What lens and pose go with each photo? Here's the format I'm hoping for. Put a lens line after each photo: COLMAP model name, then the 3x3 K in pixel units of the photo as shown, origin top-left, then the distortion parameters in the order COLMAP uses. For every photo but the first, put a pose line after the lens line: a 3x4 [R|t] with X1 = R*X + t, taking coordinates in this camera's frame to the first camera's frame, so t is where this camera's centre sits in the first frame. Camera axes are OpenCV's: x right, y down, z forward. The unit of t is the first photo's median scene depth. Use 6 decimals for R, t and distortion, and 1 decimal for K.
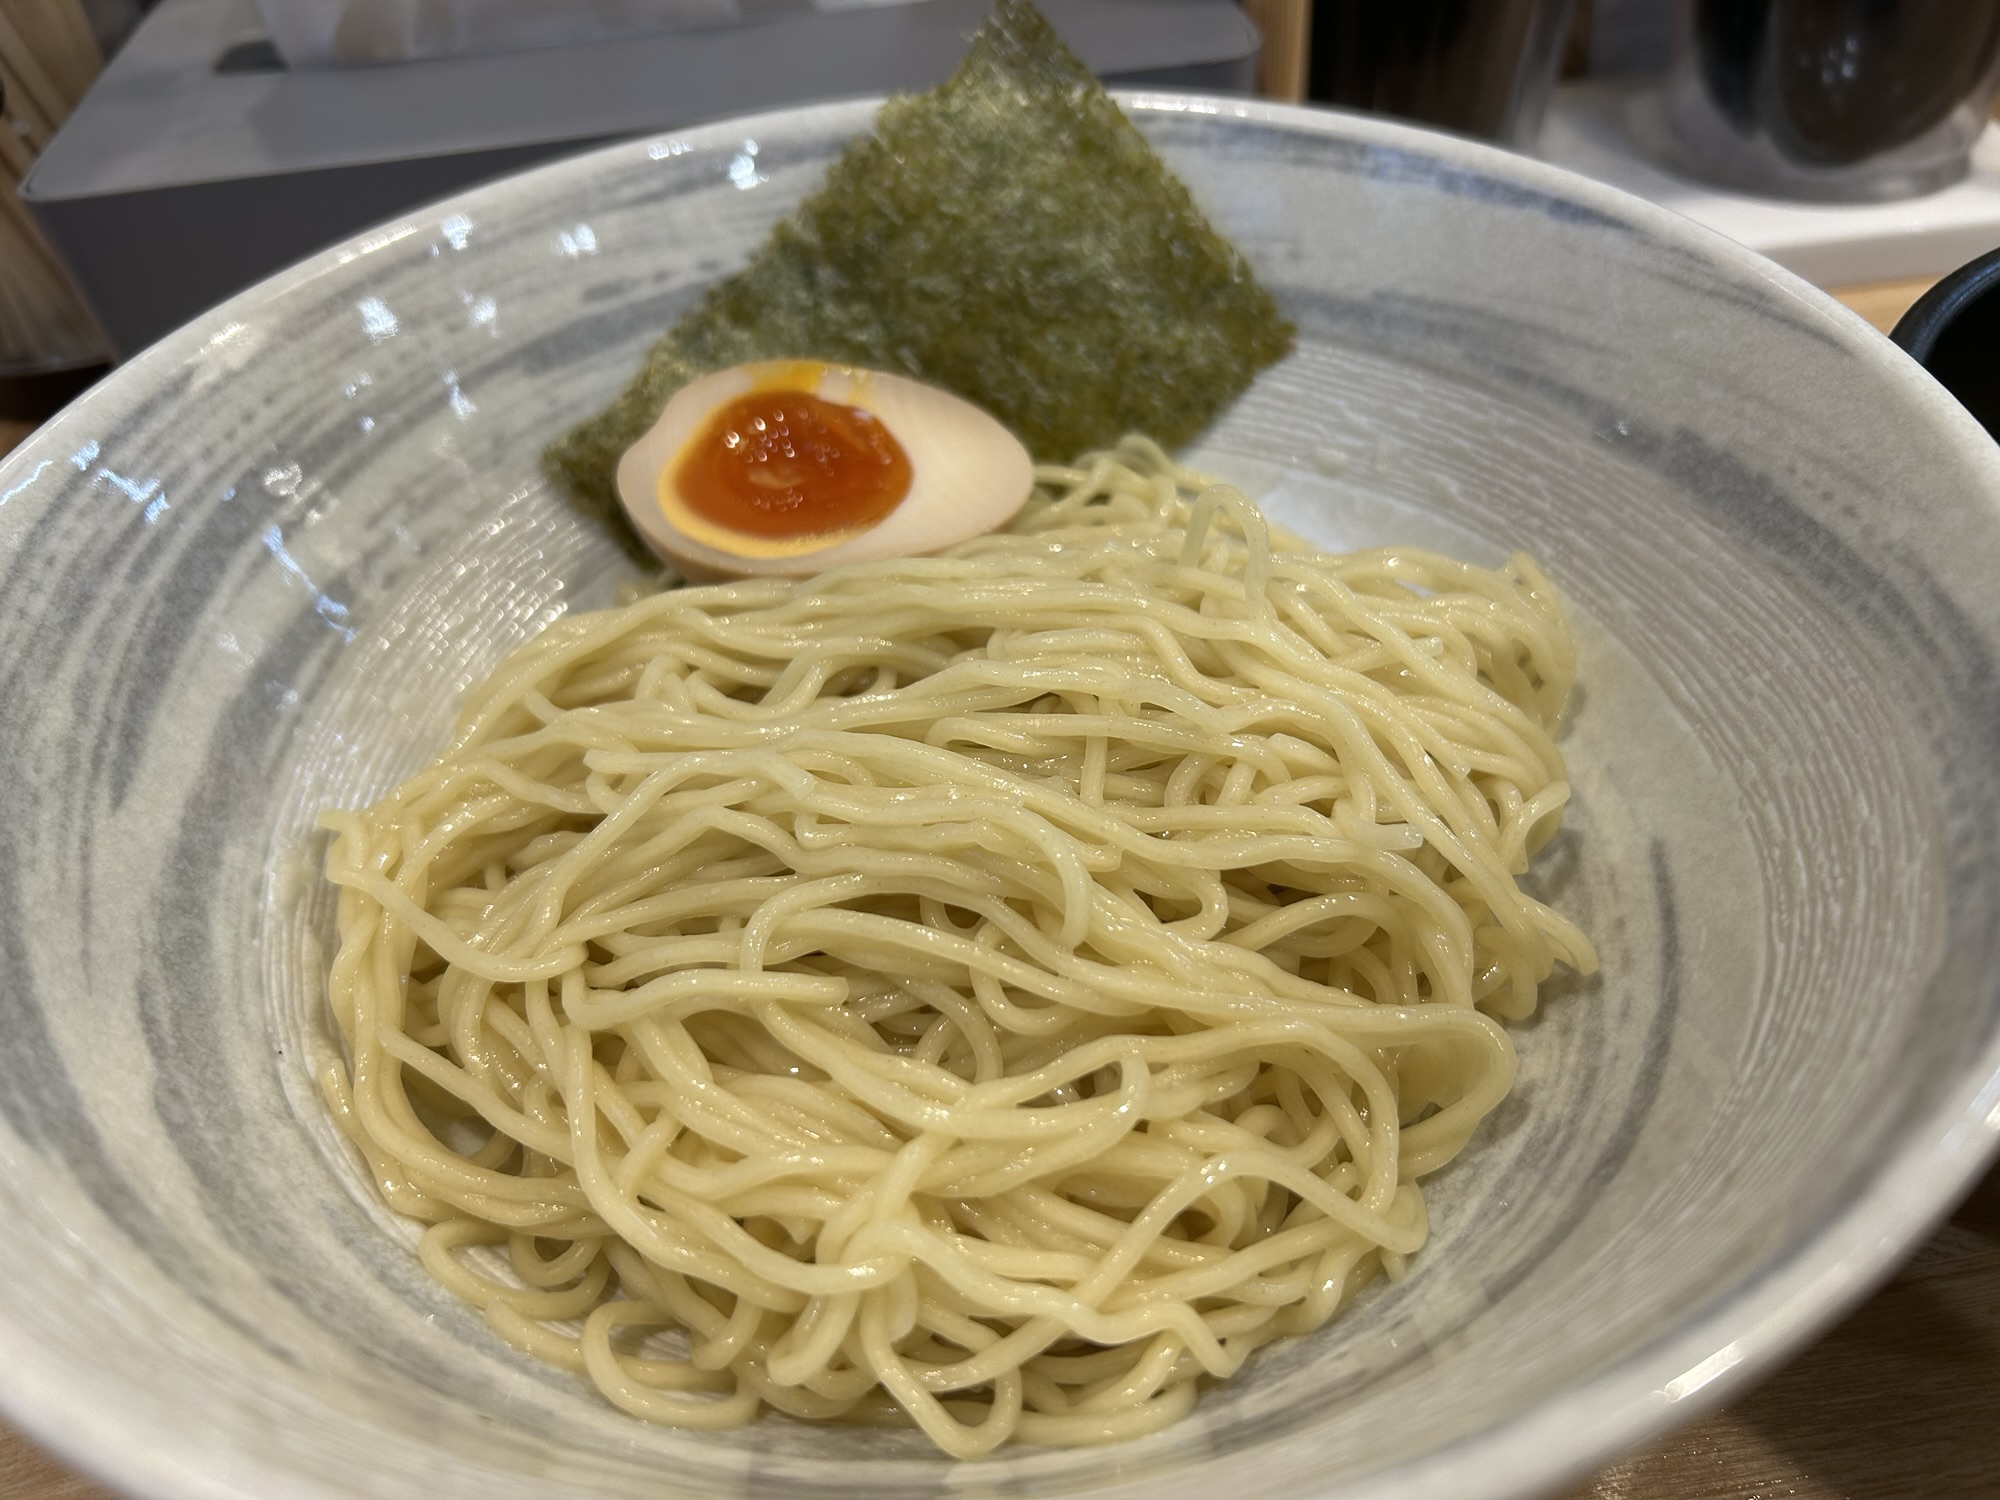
lens RADIAL K [[1580.4, 0, 1000.0], [0, 1580.4, 750.0], [0, 0, 1]] dist [-0.001826, -0.000713]
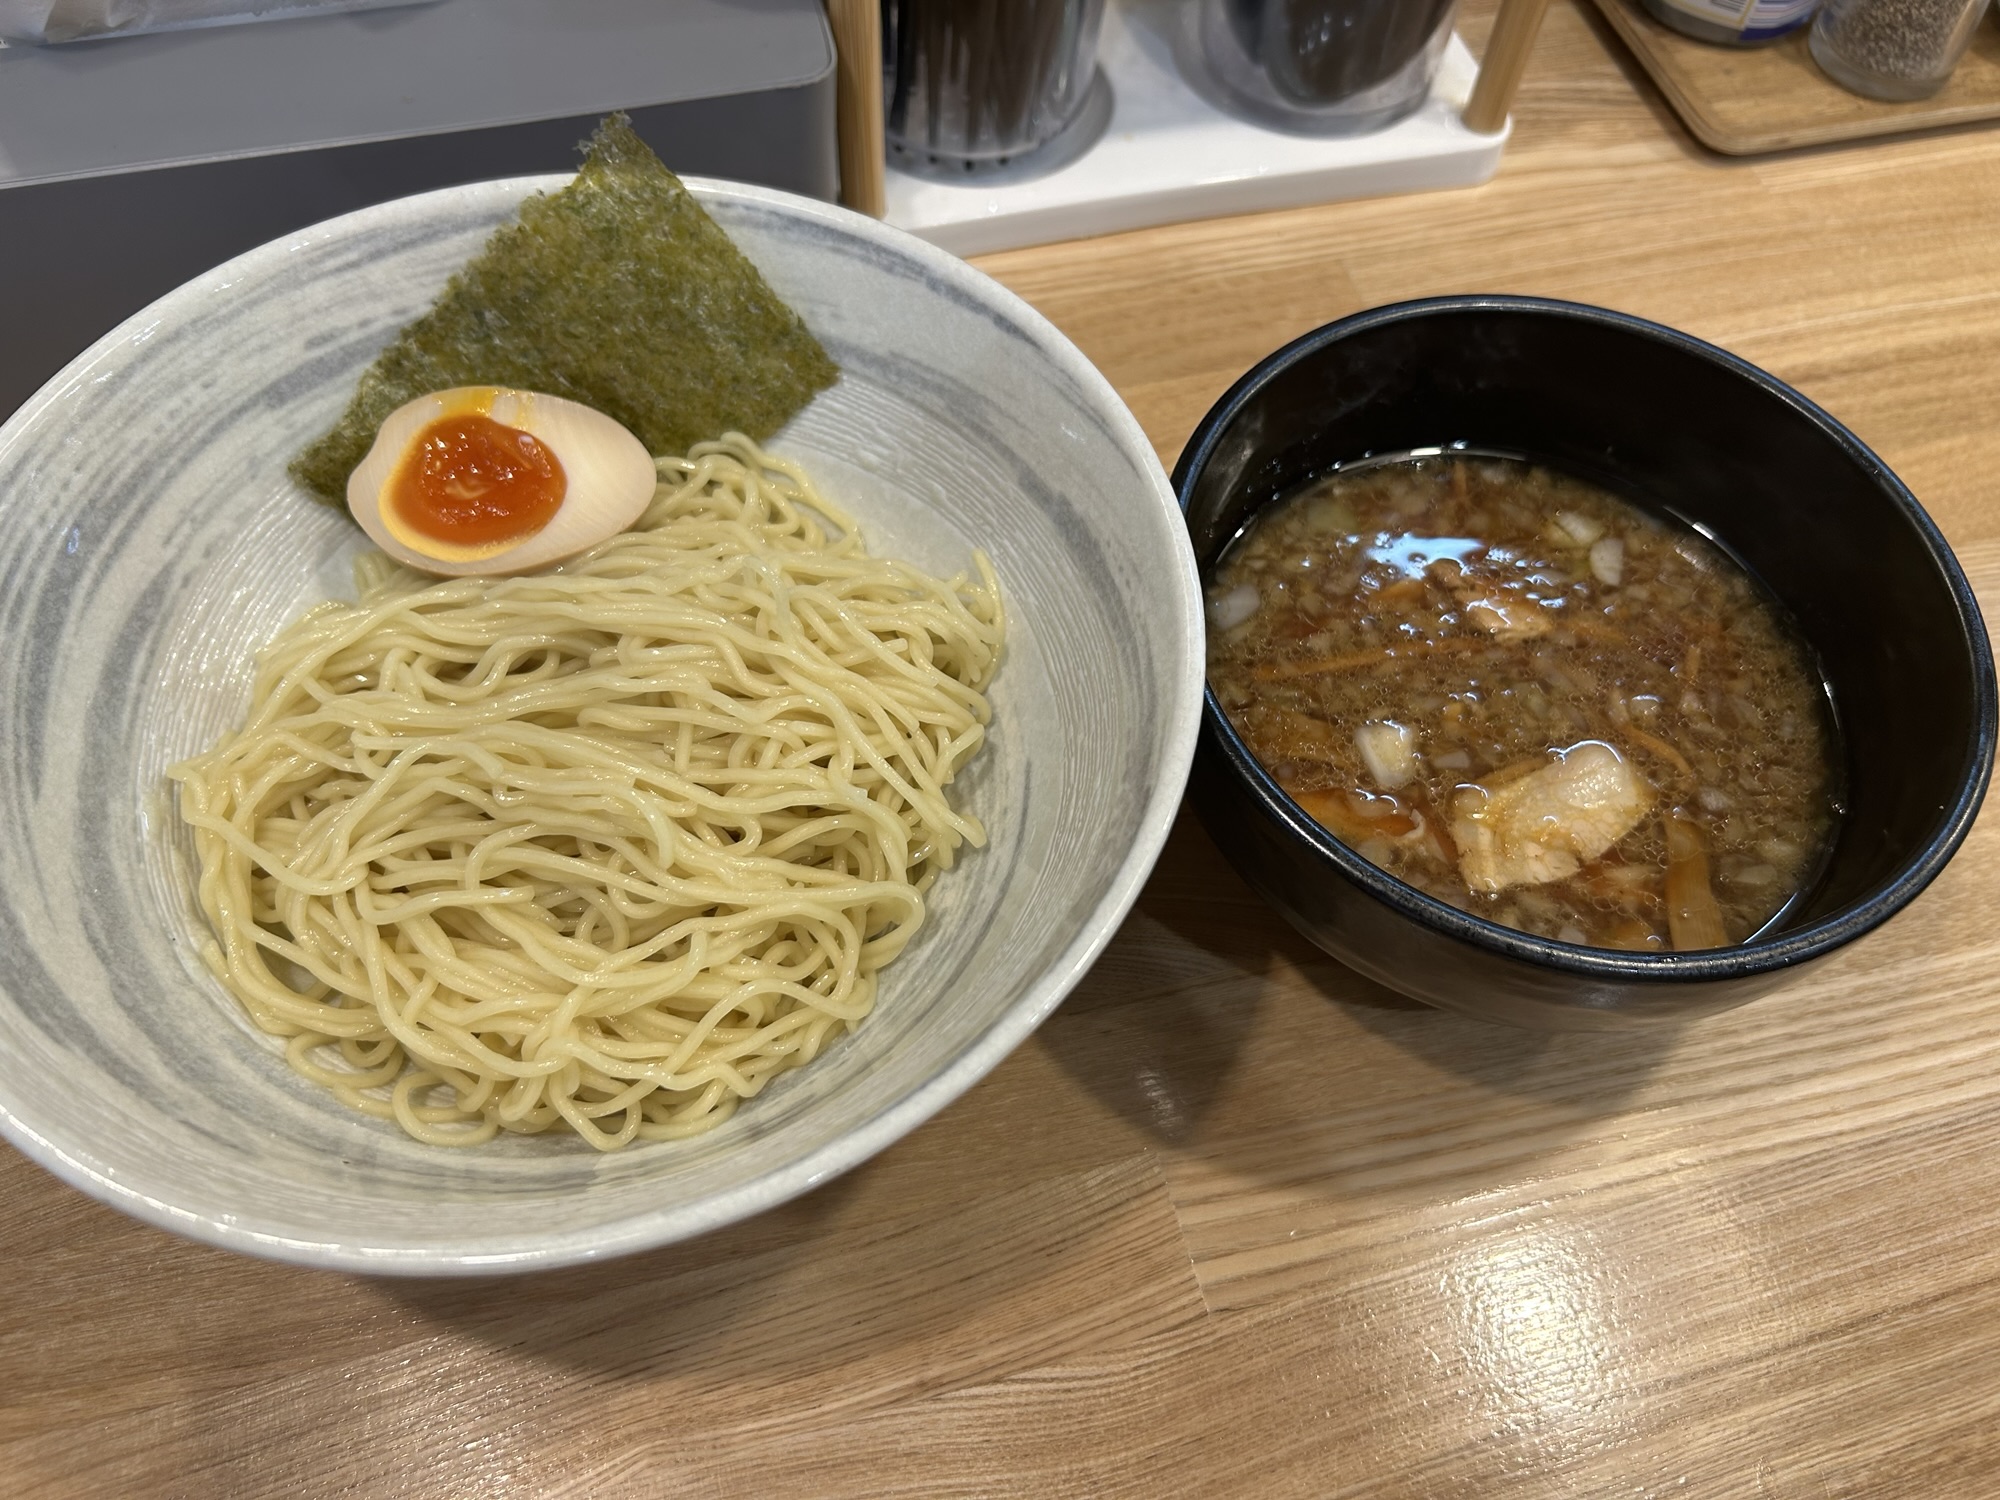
lens RADIAL K [[1497.0, 0, 1000.0], [0, 1497.0, 750.0], [0, 0, 1]] dist [0.043132, -0.056106]
pose [[0.987353, -0.042313, 0.152788, 0.147059], [0.000480, 0.964520, 0.264011, -0.394606], [-0.158538, -0.260598, 0.952342, -0.541230]]
